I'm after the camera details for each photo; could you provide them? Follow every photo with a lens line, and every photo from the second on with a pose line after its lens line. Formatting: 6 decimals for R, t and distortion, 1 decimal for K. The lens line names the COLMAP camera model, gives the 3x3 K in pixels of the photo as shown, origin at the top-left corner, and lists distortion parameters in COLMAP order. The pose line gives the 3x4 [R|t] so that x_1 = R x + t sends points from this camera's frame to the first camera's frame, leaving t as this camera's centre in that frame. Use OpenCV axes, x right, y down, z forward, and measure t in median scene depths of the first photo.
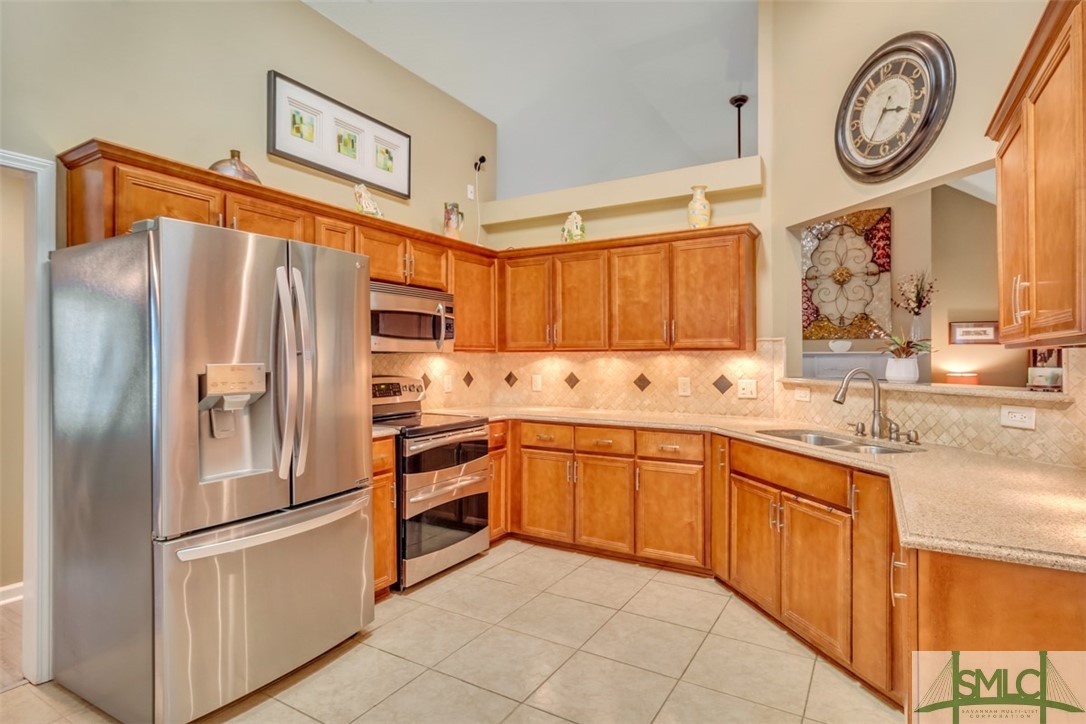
lens RADIAL K [[554.6, 0, 542.6], [0, 554.6, 334.8], [0, 0, 1]] dist [0.000901, 0.000121]
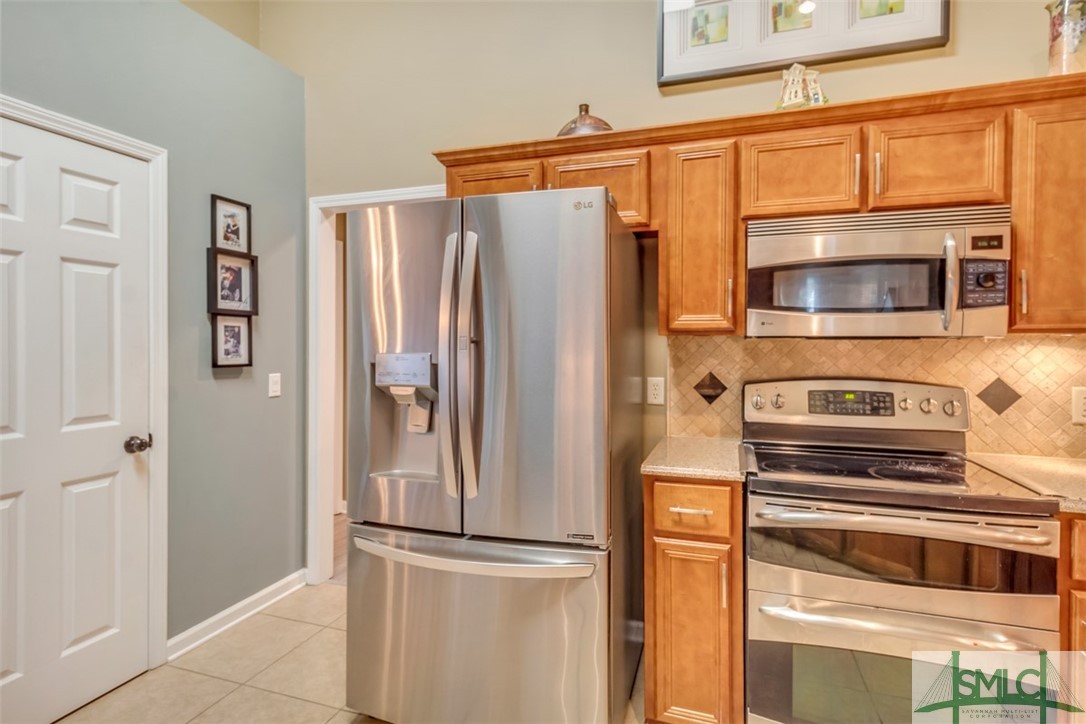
lens RADIAL K [[554.6, 0, 542.6], [0, 554.6, 334.8], [0, 0, 1]] dist [0.000901, 0.000121]
pose [[0.206900, -0.010886, -0.978301, 0.216403], [0.039180, 0.999228, -0.002832, 0.019526], [0.977577, -0.037744, 0.207167, 0.589822]]
